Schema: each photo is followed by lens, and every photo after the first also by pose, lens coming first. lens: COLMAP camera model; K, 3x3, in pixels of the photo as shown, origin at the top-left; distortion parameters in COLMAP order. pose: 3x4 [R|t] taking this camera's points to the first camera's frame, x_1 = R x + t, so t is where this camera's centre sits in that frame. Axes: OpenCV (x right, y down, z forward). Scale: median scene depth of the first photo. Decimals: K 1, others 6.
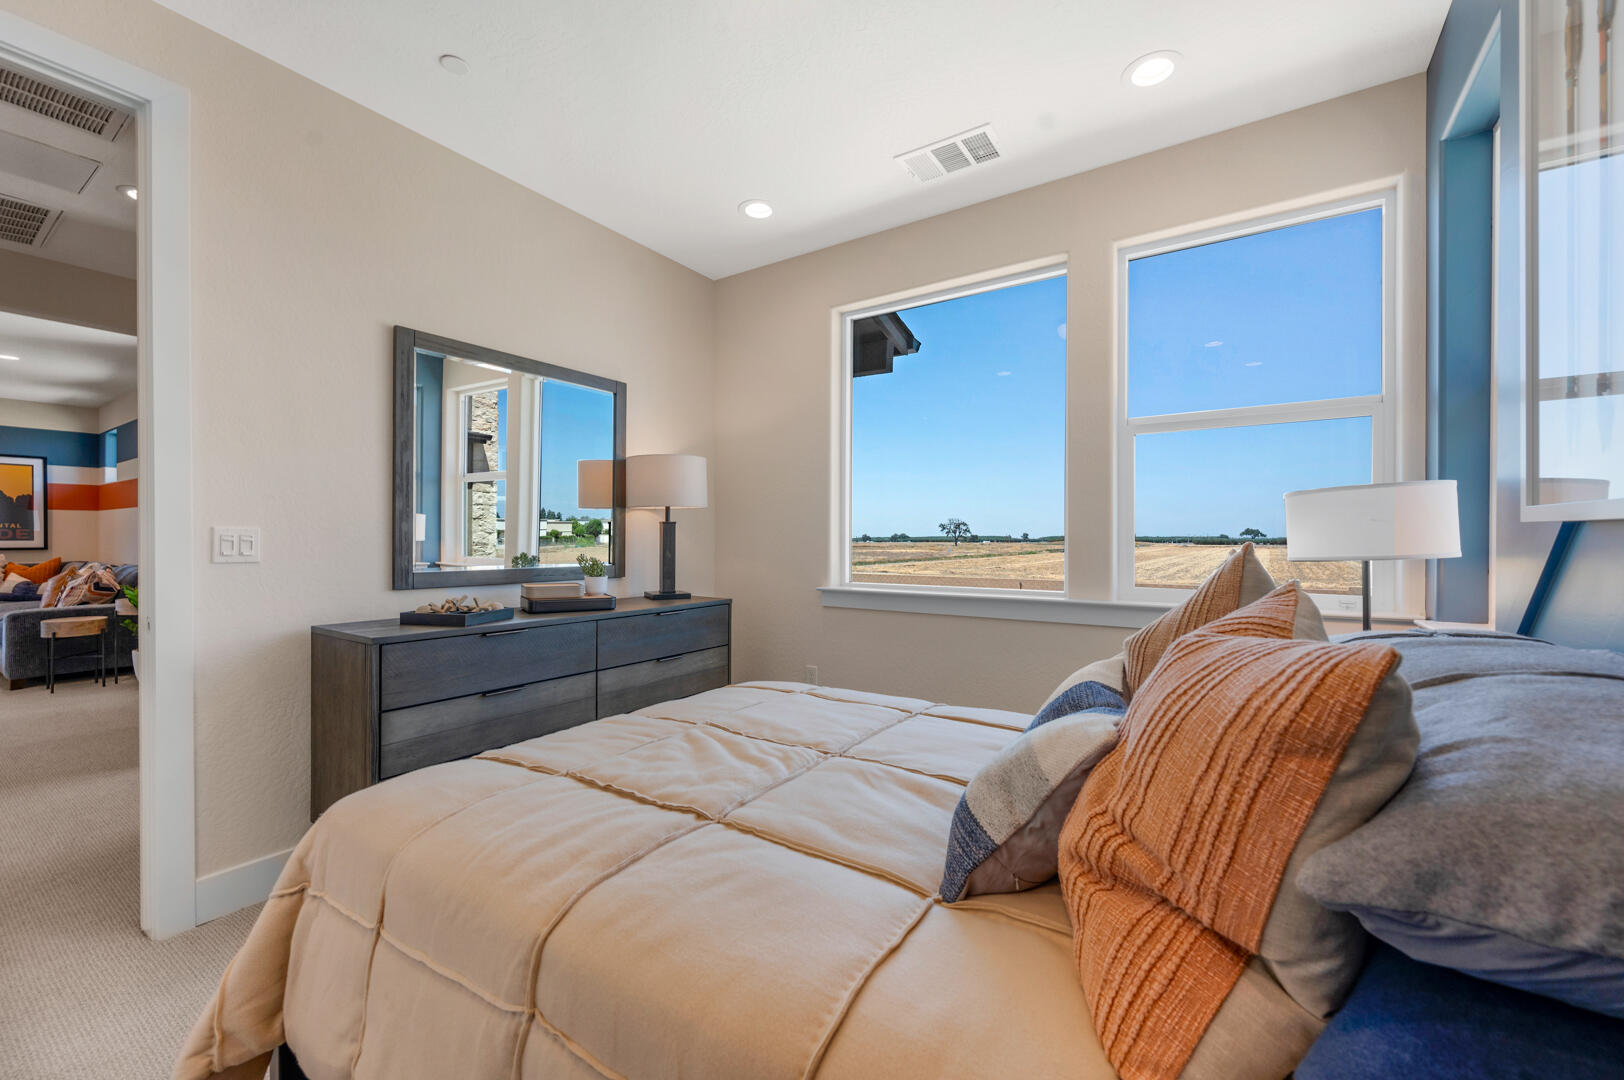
lens RADIAL K [[652.6, 0, 814.3], [0, 652.6, 532.2], [0, 0, 1]] dist [0.008854, 0.000691]
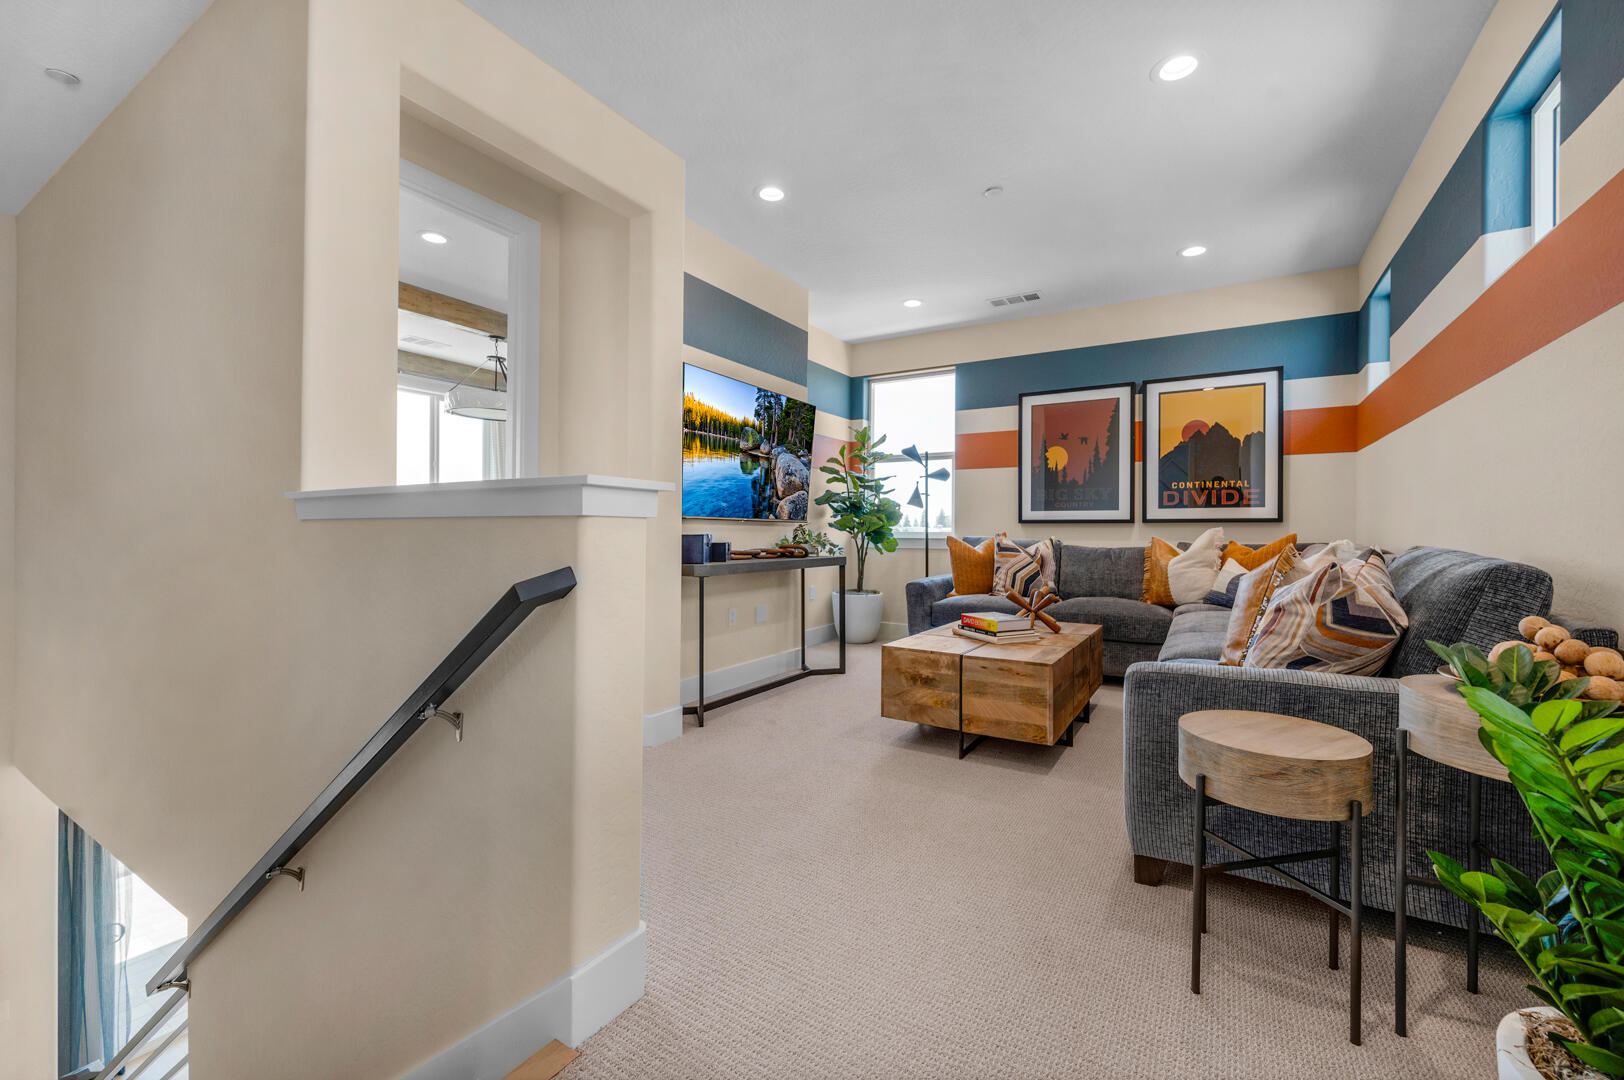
lens RADIAL K [[652.6, 0, 815.0], [0, 652.6, 527.3], [0, 0, 1]] dist [0.008854, 0.000691]
pose [[0.047478, -0.000323, -0.998872, -0.608380], [-0.004541, 0.999990, -0.000539, 0.033729], [0.998862, 0.004562, 0.047476, 0.568032]]
